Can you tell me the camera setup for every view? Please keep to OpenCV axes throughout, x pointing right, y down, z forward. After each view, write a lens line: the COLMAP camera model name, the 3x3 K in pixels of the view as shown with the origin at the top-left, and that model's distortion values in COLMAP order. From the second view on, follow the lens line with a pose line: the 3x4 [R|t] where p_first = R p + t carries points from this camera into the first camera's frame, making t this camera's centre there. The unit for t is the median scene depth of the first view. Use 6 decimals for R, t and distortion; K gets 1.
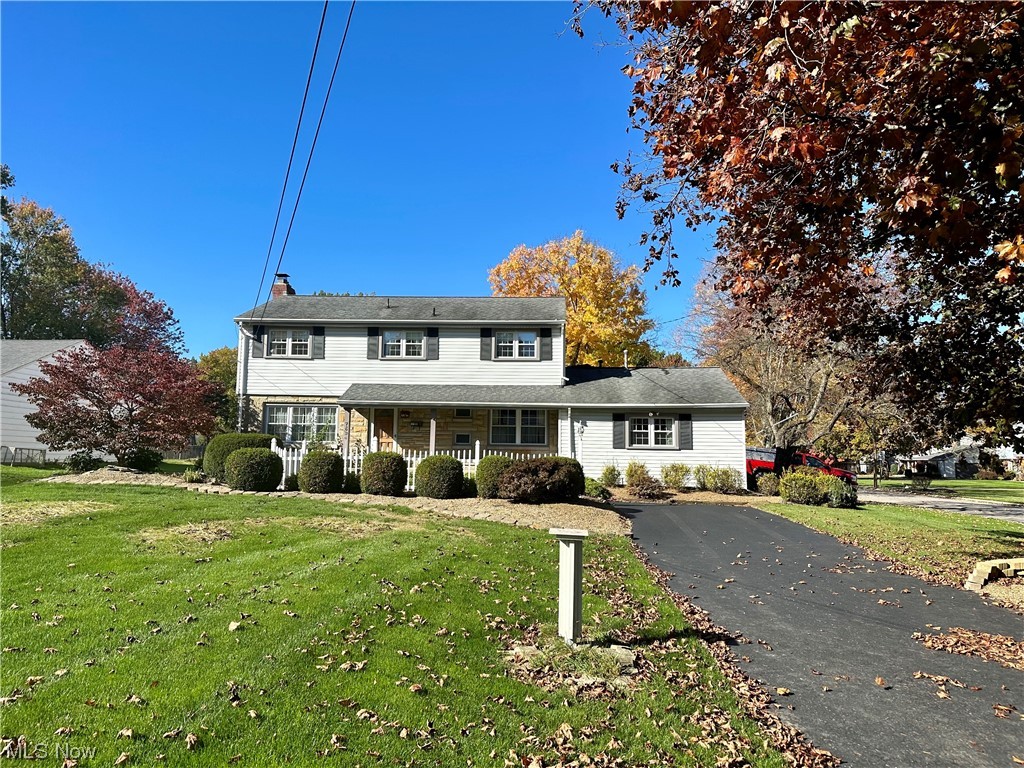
lens RADIAL K [[733.7, 0, 513.9], [0, 733.7, 382.5], [0, 0, 1]] dist [0.083762, -0.008741]
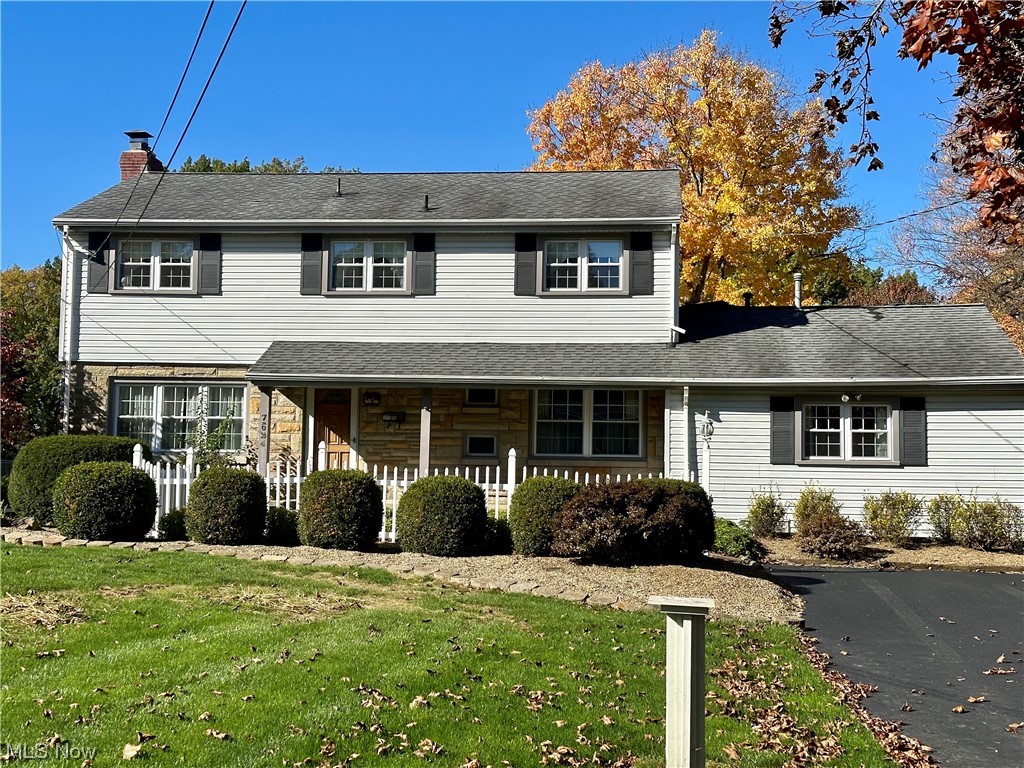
lens RADIAL K [[1452.3, 0, 508.3], [0, 1452.3, 387.3], [0, 0, 1]] dist [0.177172, 0.000000]
pose [[0.998890, -0.002737, -0.047015, -0.002418], [0.004456, 0.999324, 0.036501, -0.003280], [0.046883, -0.036671, 0.998227, -0.044959]]
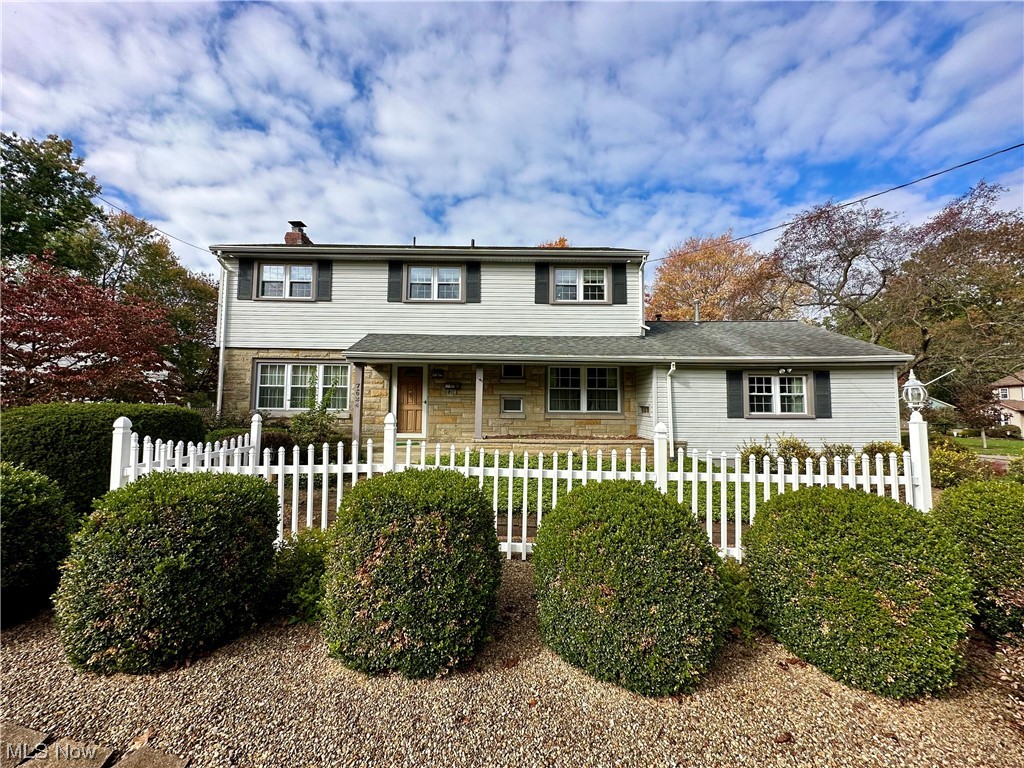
lens RADIAL K [[408.0, 0, 508.6], [0, 408.0, 389.1], [0, 0, 1]] dist [-0.002297, 0.000008]
pose [[0.998039, -0.004097, 0.062456, -0.119797], [0.000697, 0.998520, 0.054372, 0.042915], [-0.062586, -0.054222, 0.996566, 0.672001]]
